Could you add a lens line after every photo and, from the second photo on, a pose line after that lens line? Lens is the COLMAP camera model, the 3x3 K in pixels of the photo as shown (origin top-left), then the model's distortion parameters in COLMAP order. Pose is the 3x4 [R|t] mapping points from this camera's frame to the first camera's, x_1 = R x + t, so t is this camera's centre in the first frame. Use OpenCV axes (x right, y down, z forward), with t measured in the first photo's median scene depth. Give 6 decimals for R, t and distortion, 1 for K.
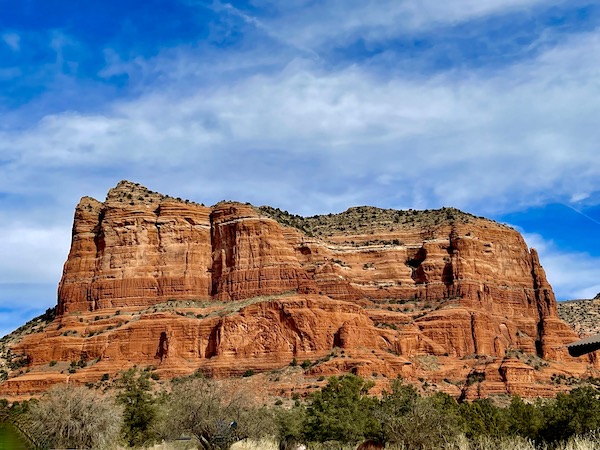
lens RADIAL K [[871.6, 0, 300.2], [0, 871.6, 224.7], [0, 0, 1]] dist [0.027230, 0.000000]
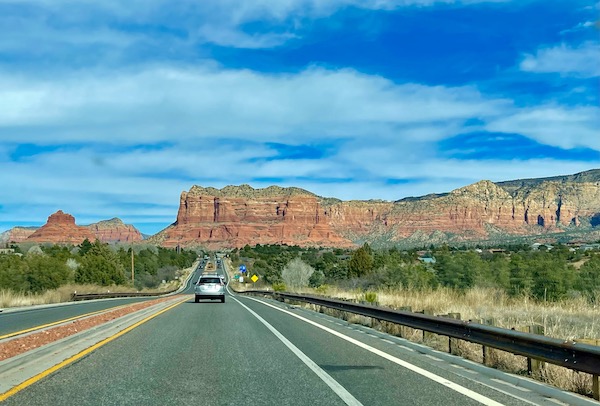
lens RADIAL K [[821.4, 0, 300.0], [0, 821.4, 203.2], [0, 0, 1]] dist [-0.003646, 0.000000]
pose [[0.985081, 0.011342, -0.171717, 0.902265], [0.016725, 0.986792, 0.161124, -0.578209], [0.171276, -0.161593, 0.971881, -2.473680]]
